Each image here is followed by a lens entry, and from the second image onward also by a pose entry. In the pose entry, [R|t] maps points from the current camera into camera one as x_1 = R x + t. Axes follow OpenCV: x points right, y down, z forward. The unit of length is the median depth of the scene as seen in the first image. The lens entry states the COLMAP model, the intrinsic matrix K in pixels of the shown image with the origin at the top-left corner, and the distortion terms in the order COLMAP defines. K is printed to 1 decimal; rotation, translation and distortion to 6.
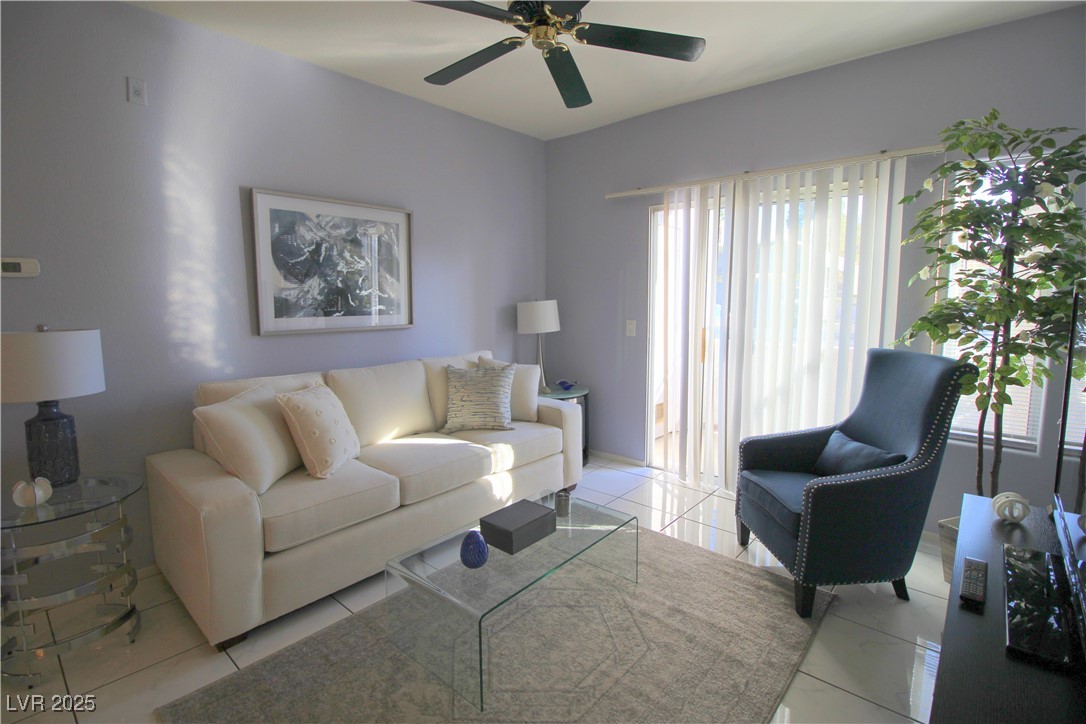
lens RADIAL K [[516.4, 0, 548.3], [0, 516.4, 353.7], [0, 0, 1]] dist [0.002206, -0.012996]
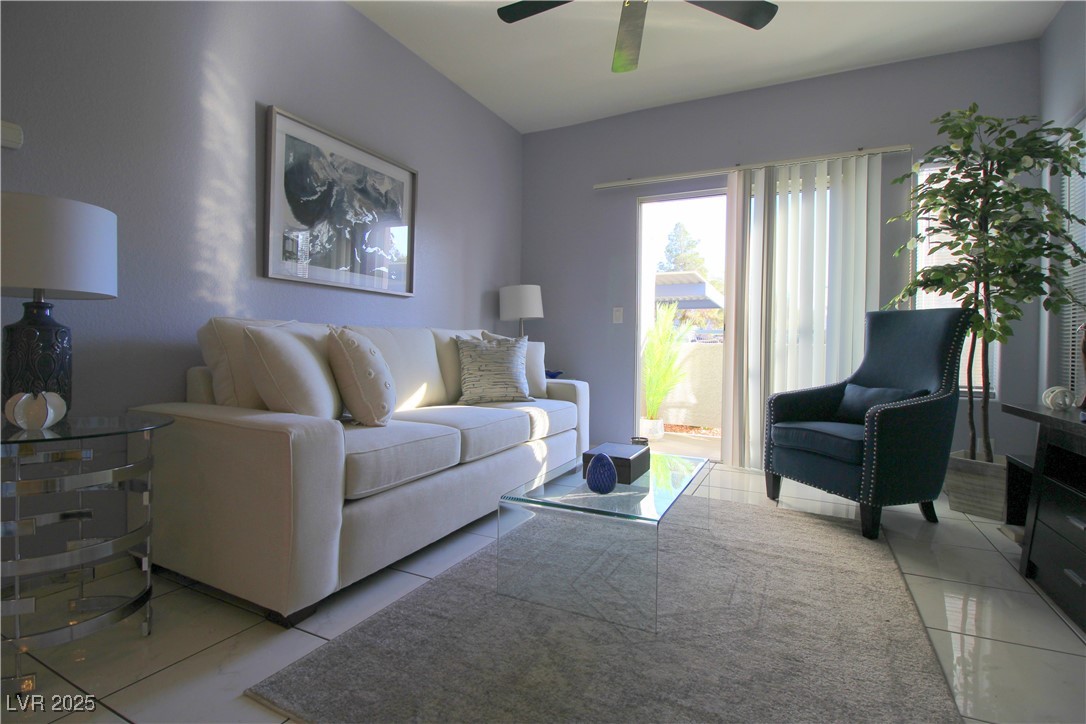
lens RADIAL K [[524.1, 0, 547.6], [0, 524.1, 357.5], [0, 0, 1]] dist [-0.005250, -0.000303]
pose [[0.967602, 0.011423, 0.252221, -0.336205], [0.012106, 0.995728, -0.091537, 0.181908], [-0.252189, 0.091624, 0.963330, 0.077588]]
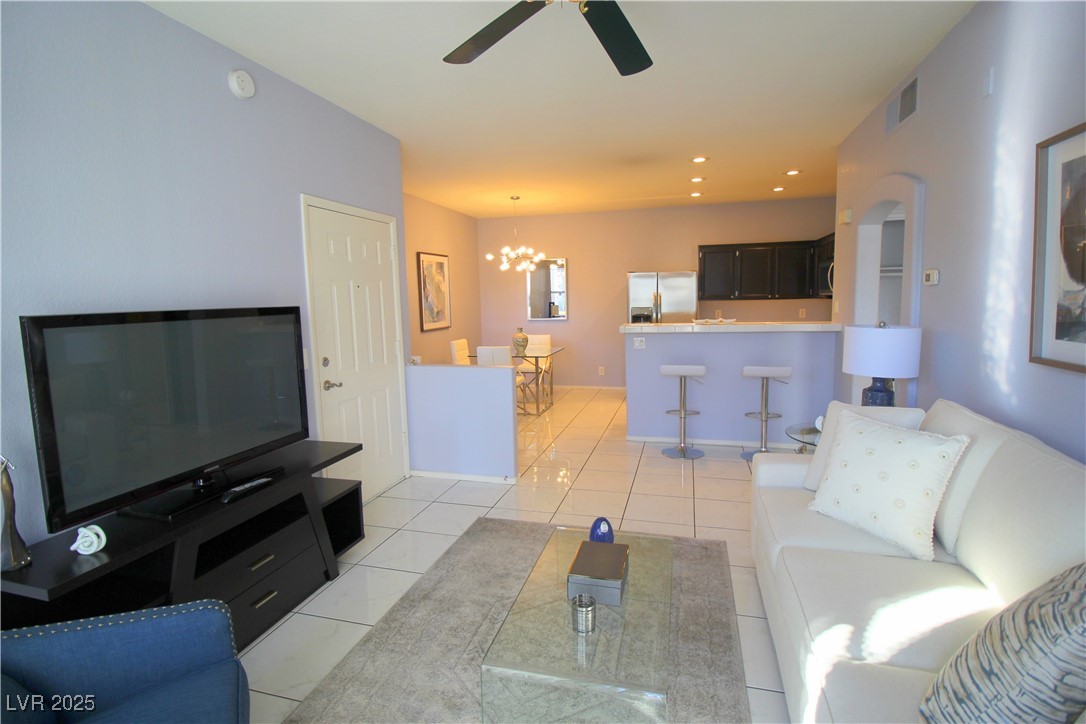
lens RADIAL K [[516.4, 0, 548.3], [0, 516.4, 353.7], [0, 0, 1]] dist [0.002206, -0.012996]
pose [[-0.897770, 0.066176, -0.435465, 0.306209], [-0.028820, 0.977705, 0.207994, -0.169488], [0.439521, 0.199281, -0.875847, 1.330171]]
